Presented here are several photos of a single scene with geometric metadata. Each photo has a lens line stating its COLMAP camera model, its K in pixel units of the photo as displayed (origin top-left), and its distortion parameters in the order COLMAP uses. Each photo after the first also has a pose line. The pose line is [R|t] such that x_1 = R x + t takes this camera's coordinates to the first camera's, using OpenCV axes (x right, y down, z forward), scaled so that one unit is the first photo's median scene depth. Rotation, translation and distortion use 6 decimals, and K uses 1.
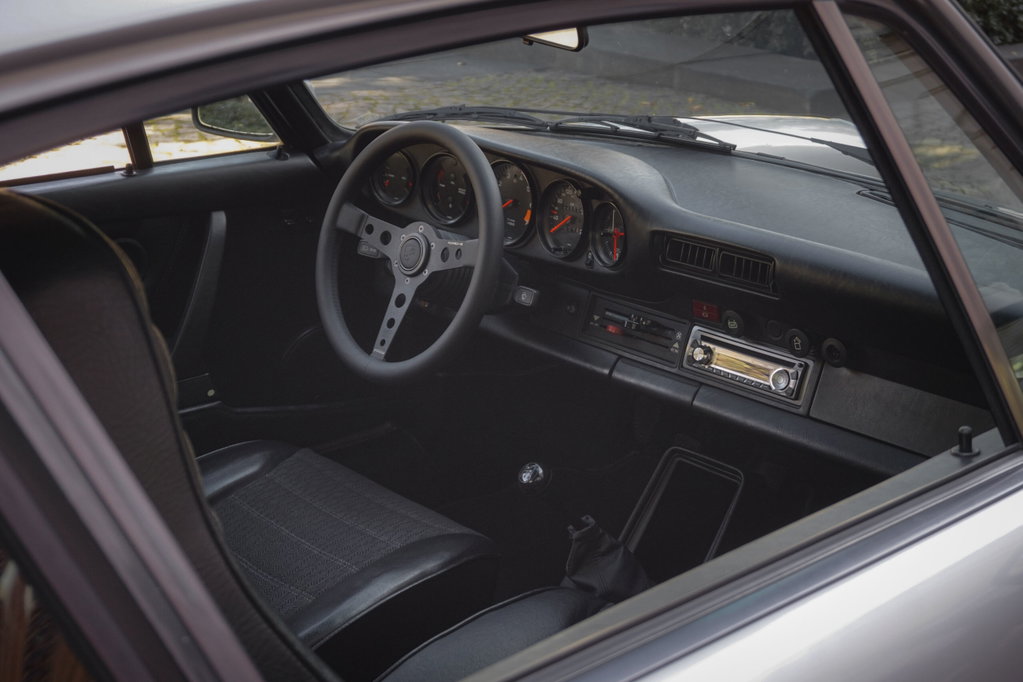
lens RADIAL K [[1439.0, 0, 514.1], [0, 1439.0, 343.5], [0, 0, 1]] dist [0.038385, 0.000000]
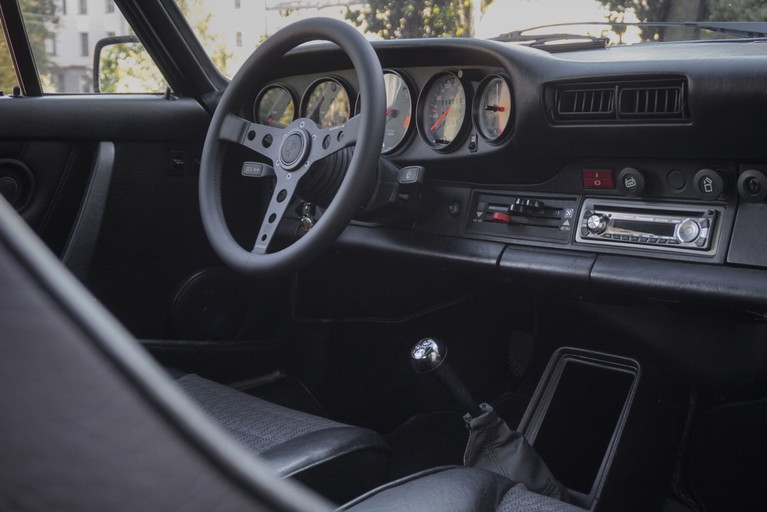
lens RADIAL K [[1016.7, 0, 390.2], [0, 1016.7, 249.7], [0, 0, 1]] dist [0.017594, 0.000000]
pose [[0.999412, -0.030529, 0.015586, -0.017170], [0.032741, 0.984829, -0.170408, 0.129045], [-0.010147, 0.170818, 0.985250, 0.320805]]
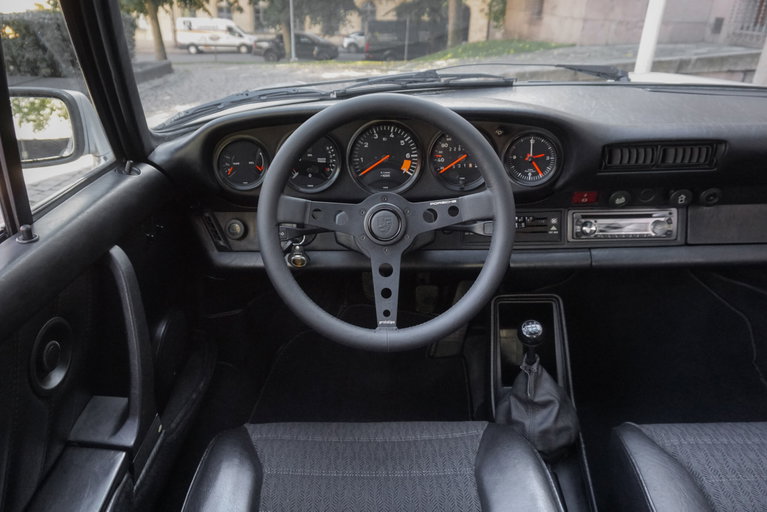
lens RADIAL K [[558.9, 0, 367.2], [0, 558.9, 257.9], [0, 0, 1]] dist [-0.043544, 0.035765]
pose [[0.688865, -0.346518, 0.636702, -0.350213], [0.260106, 0.938011, 0.229087, -0.137036], [-0.676616, 0.007800, 0.736294, 0.712721]]
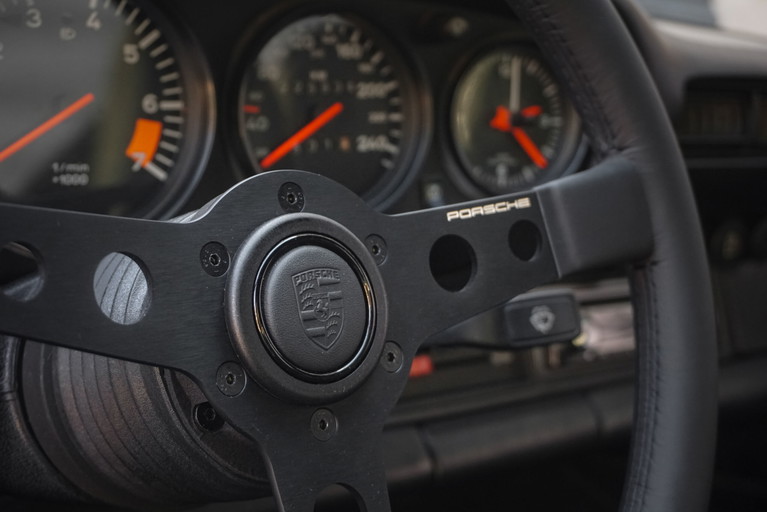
lens RADIAL K [[1165.7, 0, 381.7], [0, 1165.7, 258.2], [0, 0, 1]] dist [0.031994, 0.000000]
pose [[0.034215, -0.193312, 0.980540, -0.256367], [0.225659, 0.957273, 0.180851, -0.102854], [-0.973605, 0.215080, 0.076376, 0.979331]]
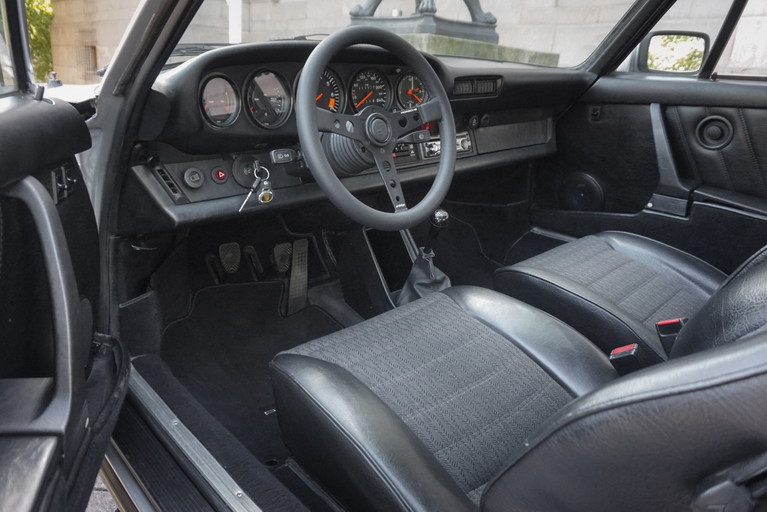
lens RADIAL K [[558.9, 0, 353.5], [0, 558.9, 263.9], [0, 0, 1]] dist [-0.043544, 0.035765]
pose [[0.017128, -0.368570, 0.929442, -0.593061], [0.294523, 0.890194, 0.347578, -0.138515], [-0.955491, 0.267789, 0.123799, 0.998508]]
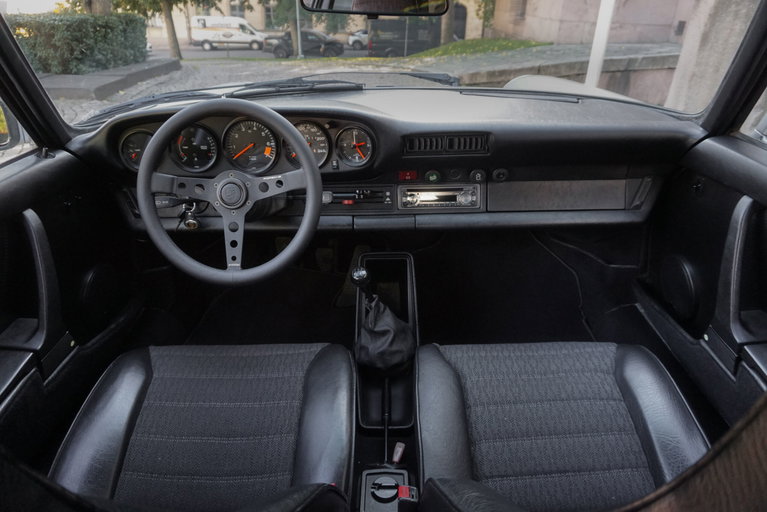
lens RADIAL K [[515.9, 0, 385.0], [0, 515.9, 254.9], [0, 0, 1]] dist [-0.027193, 0.006096]
pose [[0.675560, -0.366061, 0.640014, -0.322584], [0.258179, 0.930535, 0.259709, -0.100555], [-0.690625, -0.010211, 0.723141, 0.521361]]
